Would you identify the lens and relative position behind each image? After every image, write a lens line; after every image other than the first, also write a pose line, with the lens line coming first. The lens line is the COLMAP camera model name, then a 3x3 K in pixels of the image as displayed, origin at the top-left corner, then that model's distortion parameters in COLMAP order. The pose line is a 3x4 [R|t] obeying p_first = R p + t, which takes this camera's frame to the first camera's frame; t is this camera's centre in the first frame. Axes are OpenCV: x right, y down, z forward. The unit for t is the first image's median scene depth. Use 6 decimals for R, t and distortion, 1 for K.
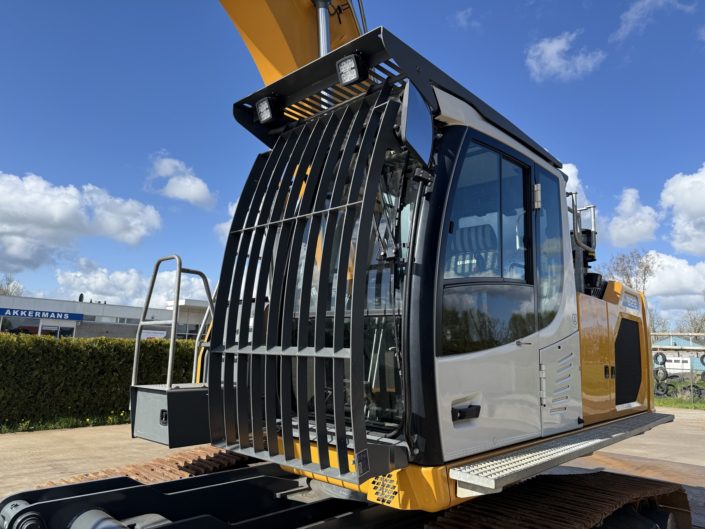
lens RADIAL K [[509.1, 0, 351.6], [0, 509.1, 270.6], [0, 0, 1]] dist [0.059727, -0.078864]
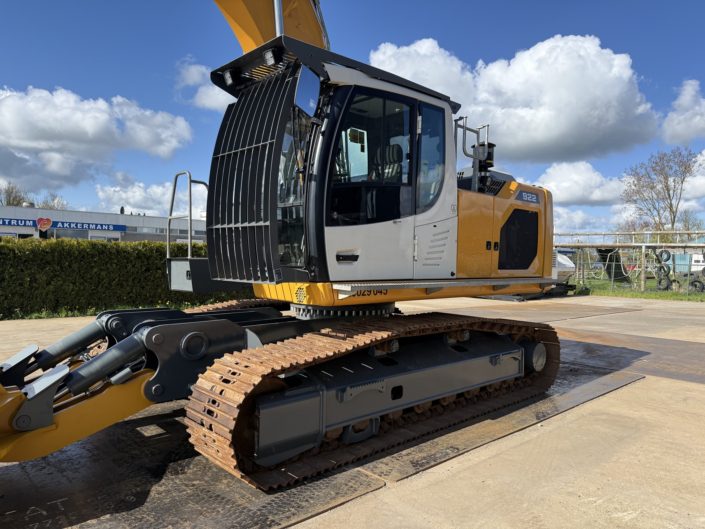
lens RADIAL K [[509.1, 0, 351.6], [0, 509.1, 270.6], [0, 0, 1]] dist [0.059727, -0.078864]
pose [[0.997638, -0.013967, -0.067255, 0.073879], [0.025582, 0.984224, 0.175067, 0.002356], [0.063748, -0.176374, 0.982257, -0.156092]]
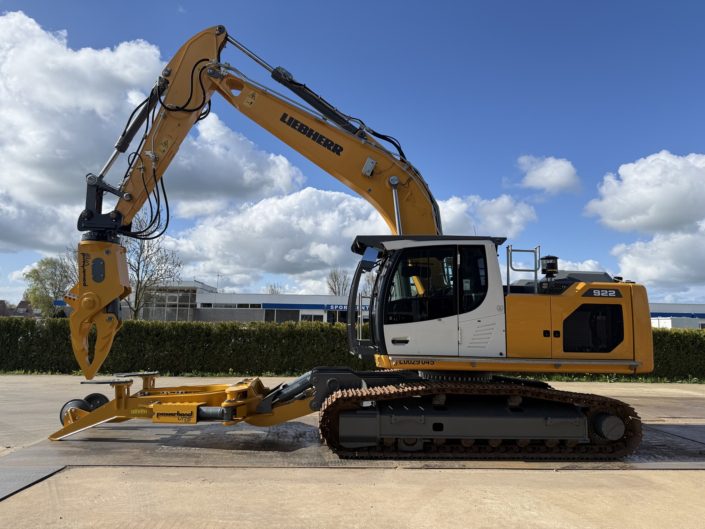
lens RADIAL K [[485.5, 0, 341.4], [0, 485.5, 265.1], [0, 0, 1]] dist [0.110135, -0.179872]
pose [[0.729636, -0.106684, -0.675463, 0.428757], [0.111735, 0.993080, -0.036153, -0.027015], [0.674646, -0.049095, 0.736507, -0.306395]]
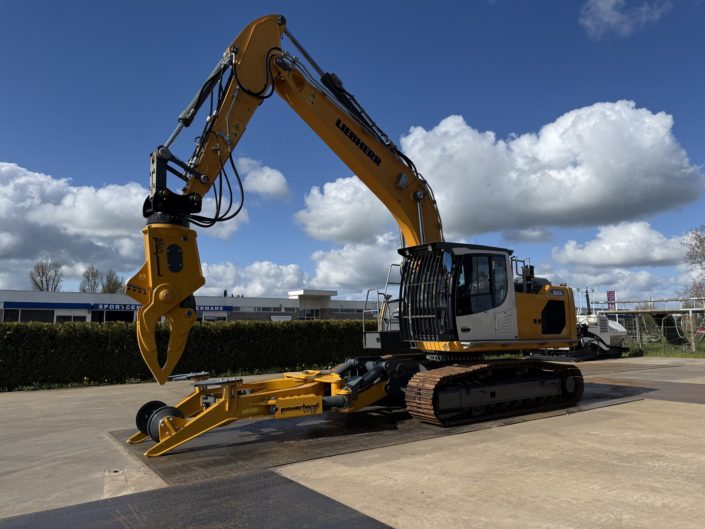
lens RADIAL K [[491.9, 0, 351.5], [0, 491.9, 263.8], [0, 0, 1]] dist [0.094238, -0.128408]
pose [[0.982627, -0.064778, -0.173921, 0.010721], [0.068626, 0.997511, 0.016200, -0.074130], [0.172439, -0.027854, 0.984626, -0.606548]]
